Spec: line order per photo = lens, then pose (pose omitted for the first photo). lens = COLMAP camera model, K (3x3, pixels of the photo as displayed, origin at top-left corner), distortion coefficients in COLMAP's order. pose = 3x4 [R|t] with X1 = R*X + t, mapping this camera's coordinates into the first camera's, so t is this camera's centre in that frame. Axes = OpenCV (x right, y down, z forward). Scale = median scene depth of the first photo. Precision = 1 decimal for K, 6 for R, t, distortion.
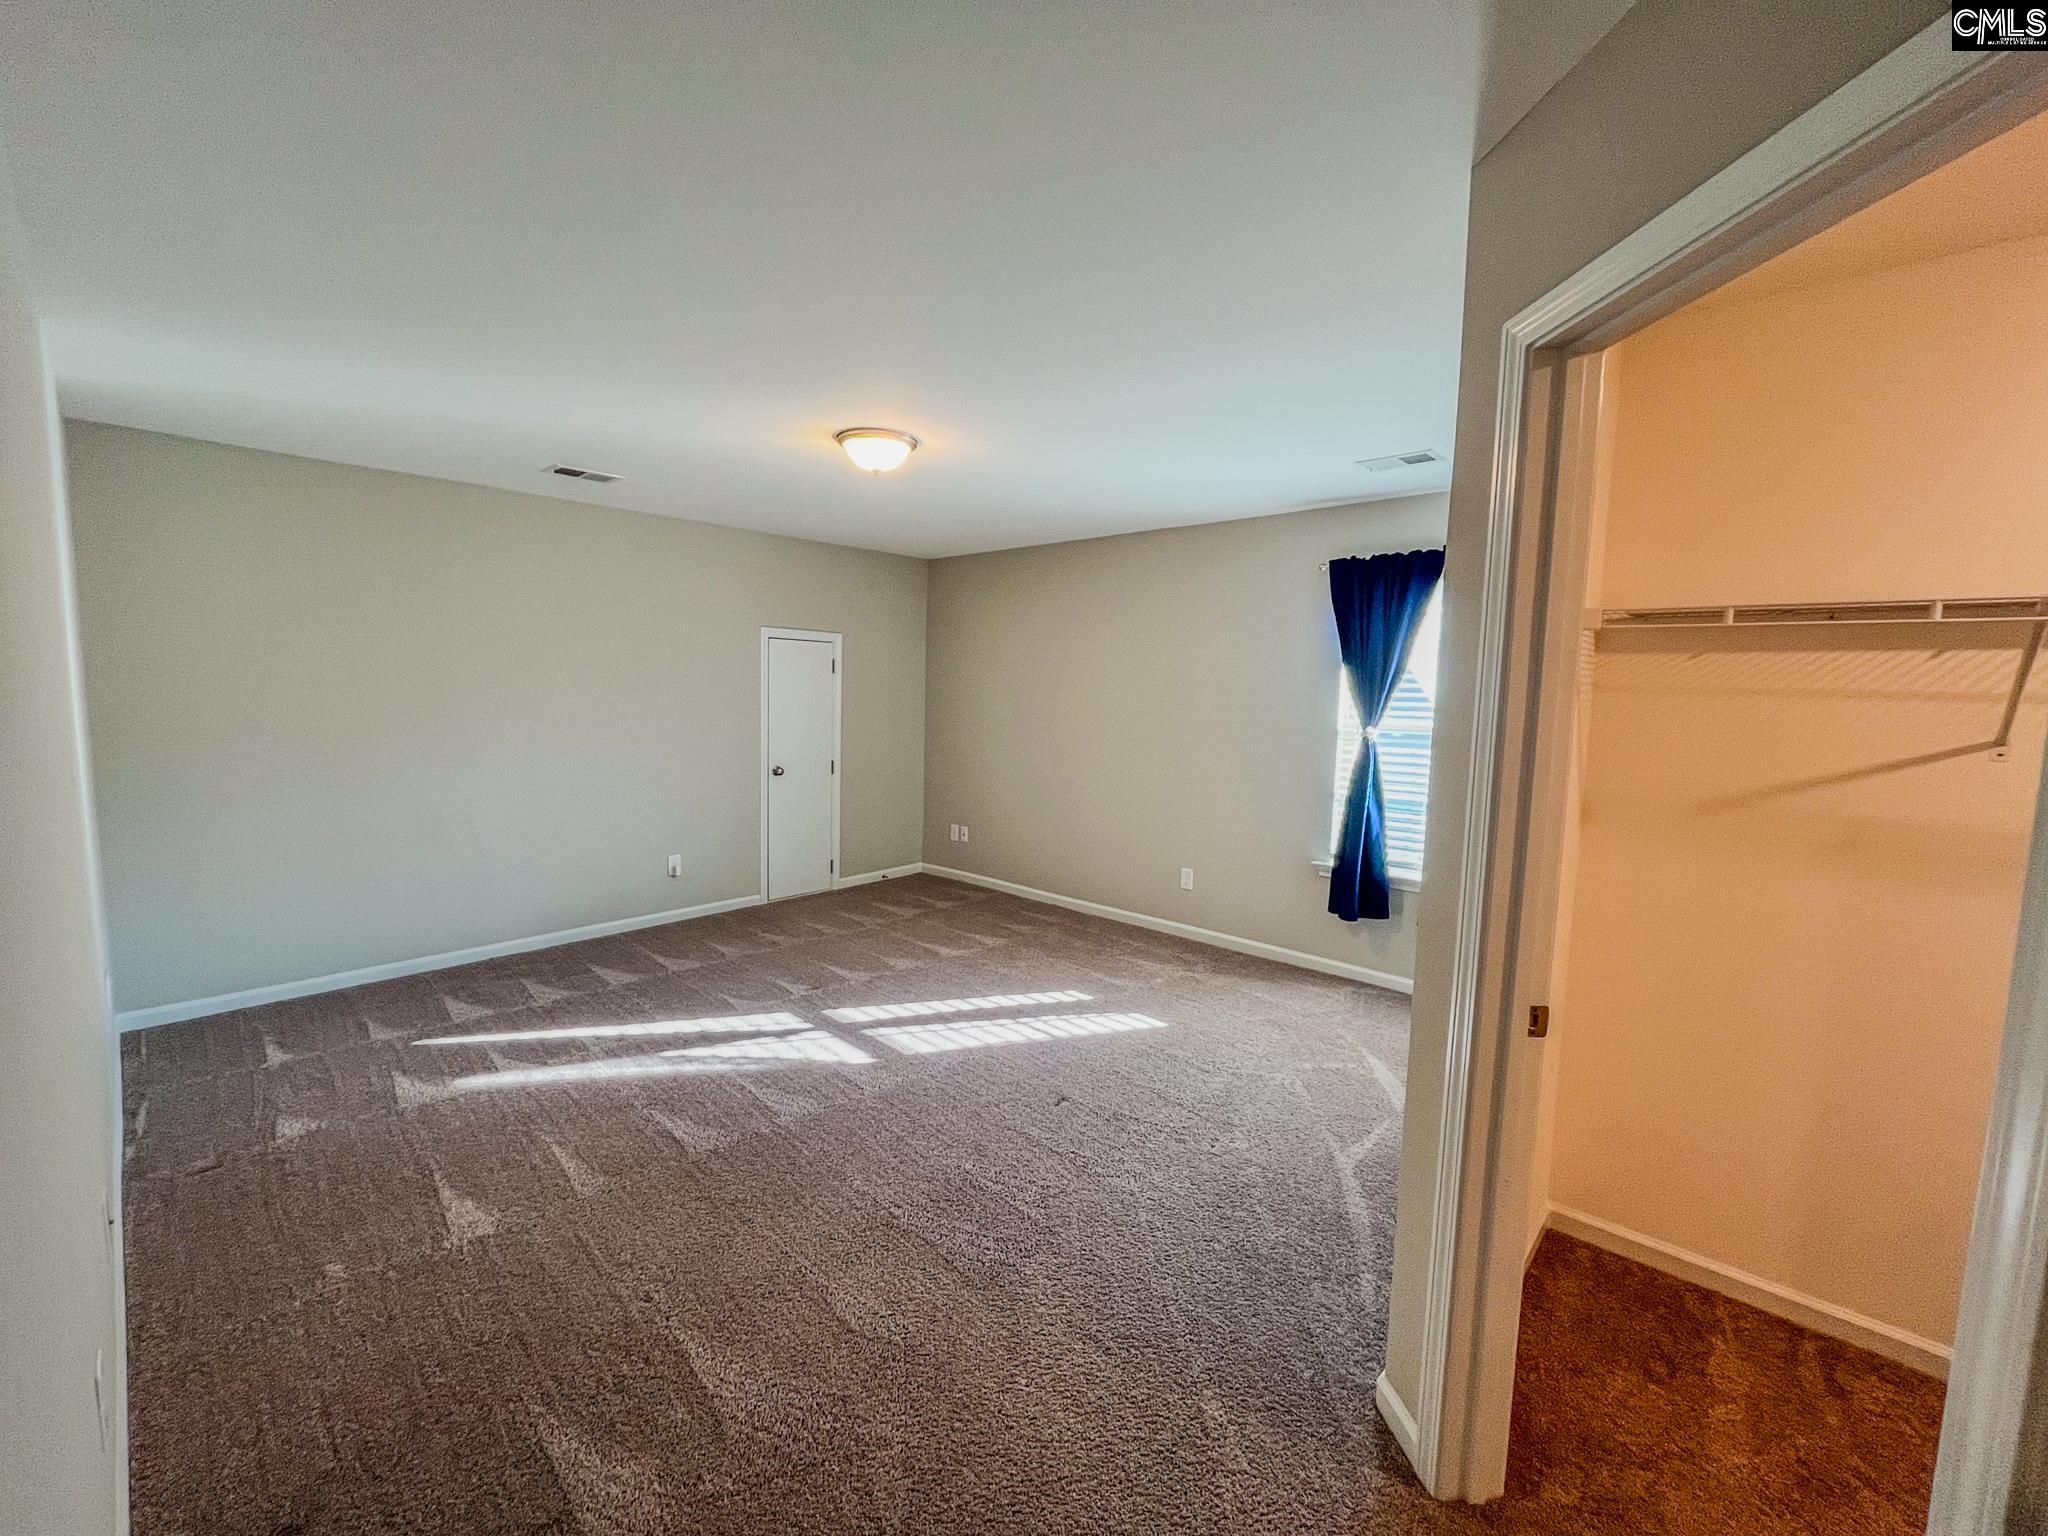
lens RADIAL K [[826.5, 0, 1024.0], [0, 826.5, 768.0], [0, 0, 1]] dist [0.000886, 0.000027]
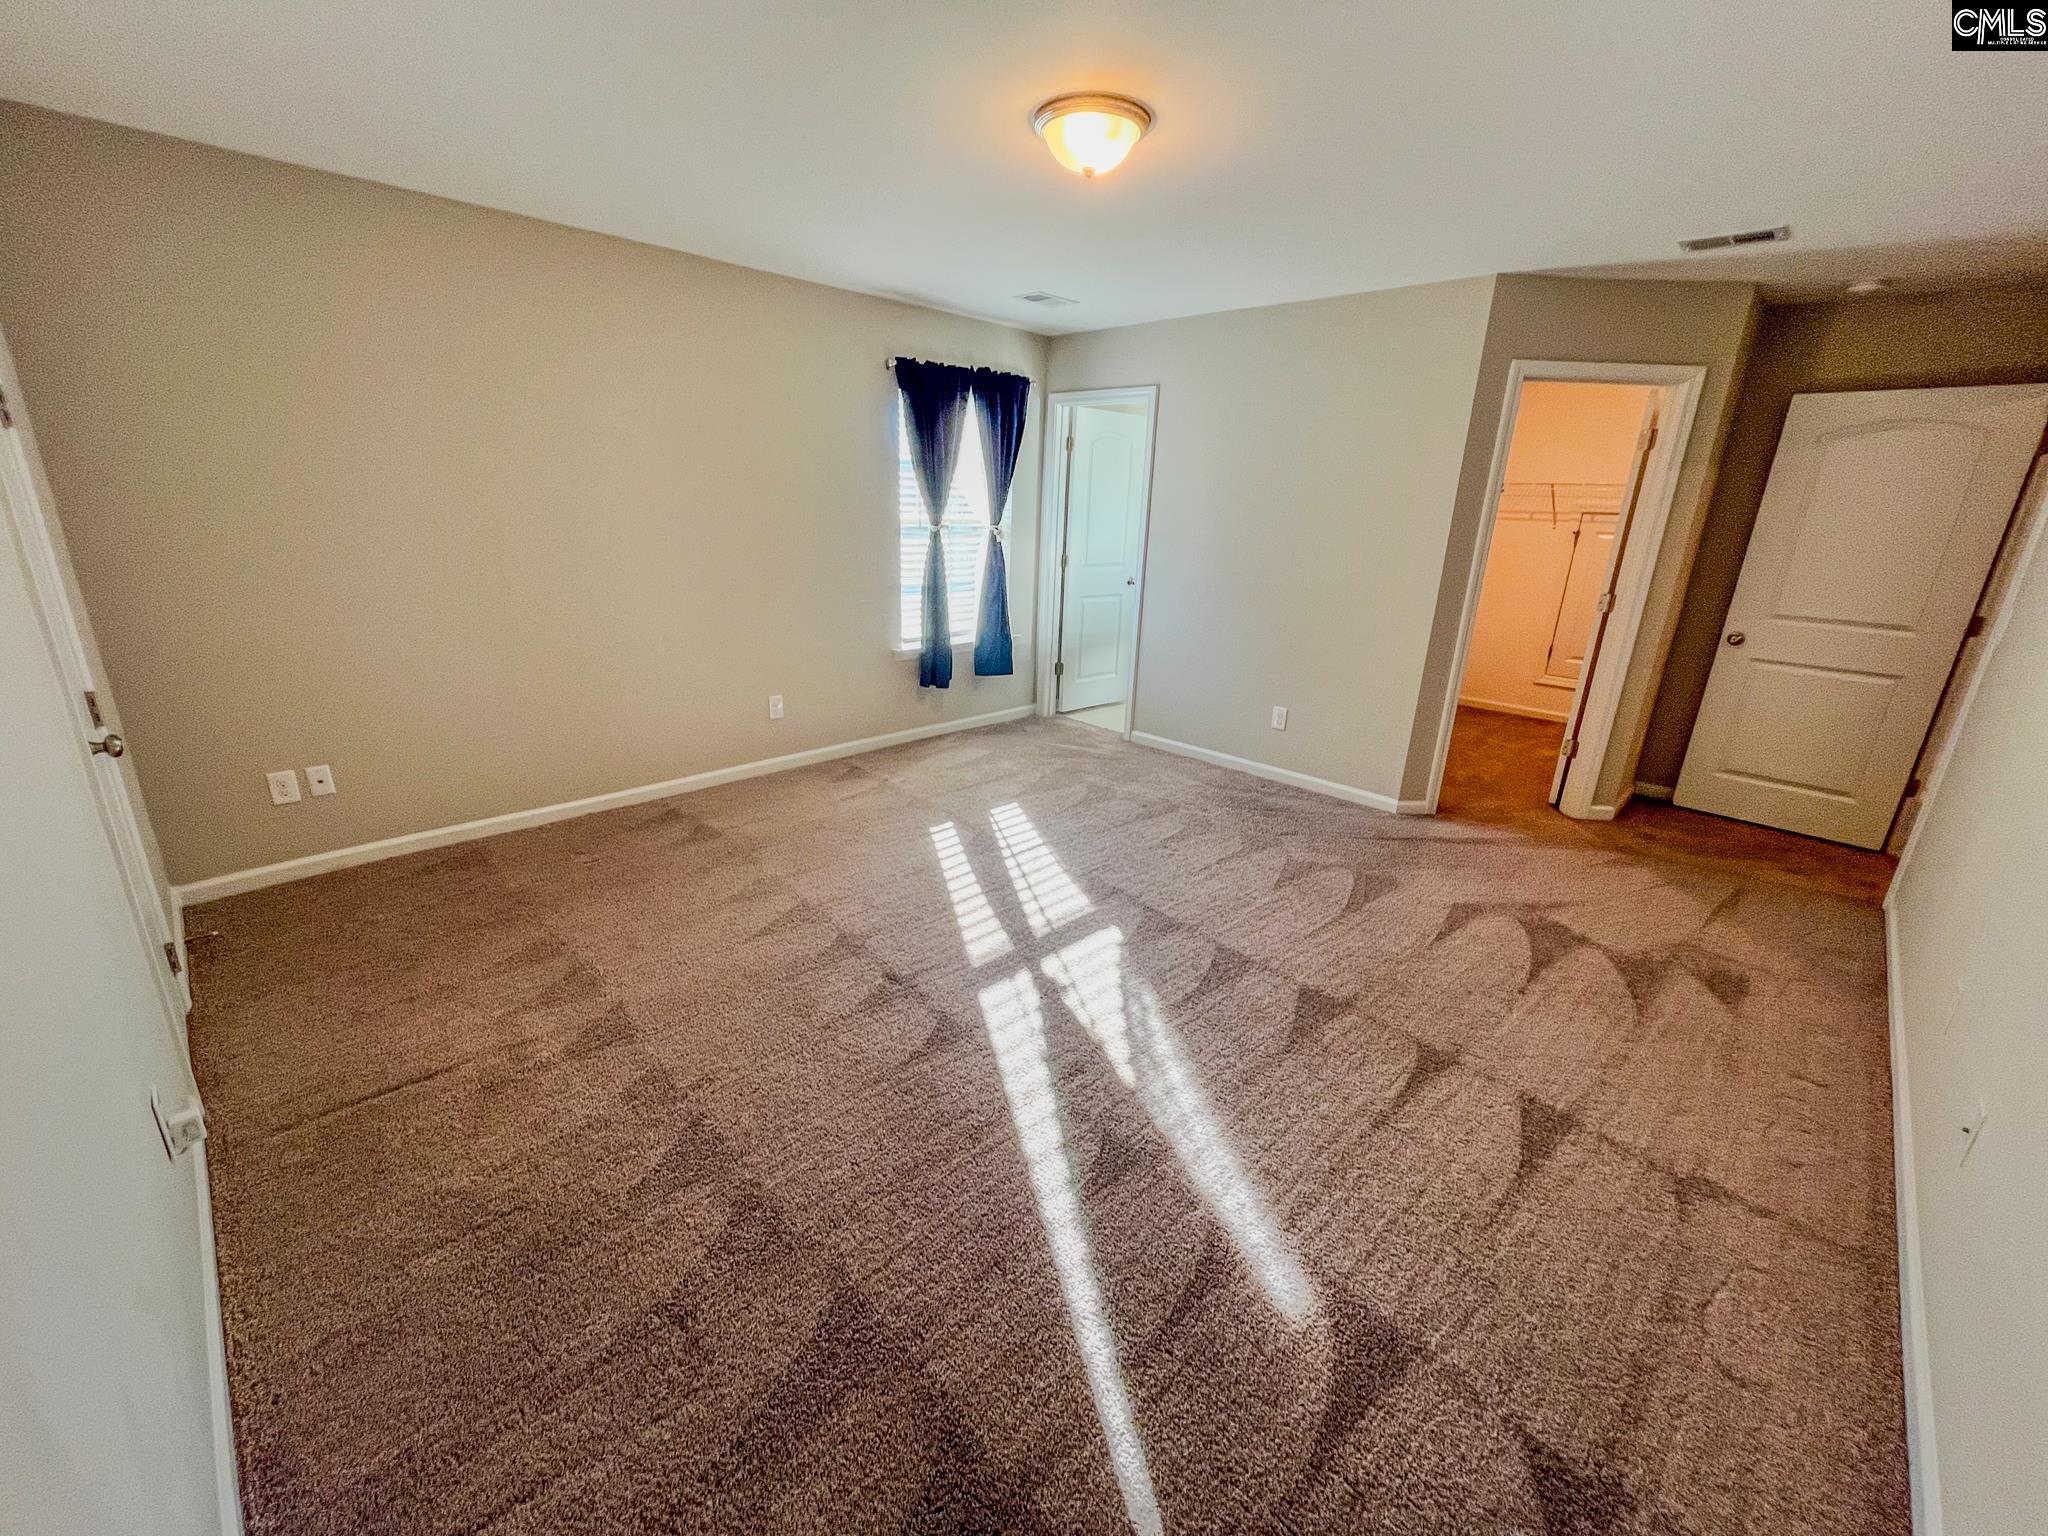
lens RADIAL K [[827.1, 0, 1024.0], [0, 827.1, 768.0], [0, 0, 1]] dist [-0.000786, 0.000006]
pose [[0.025733, -0.330573, 0.943430, -0.888160], [0.059145, 0.942592, 0.328666, -0.109974], [-0.997918, 0.047342, 0.043808, 0.933063]]
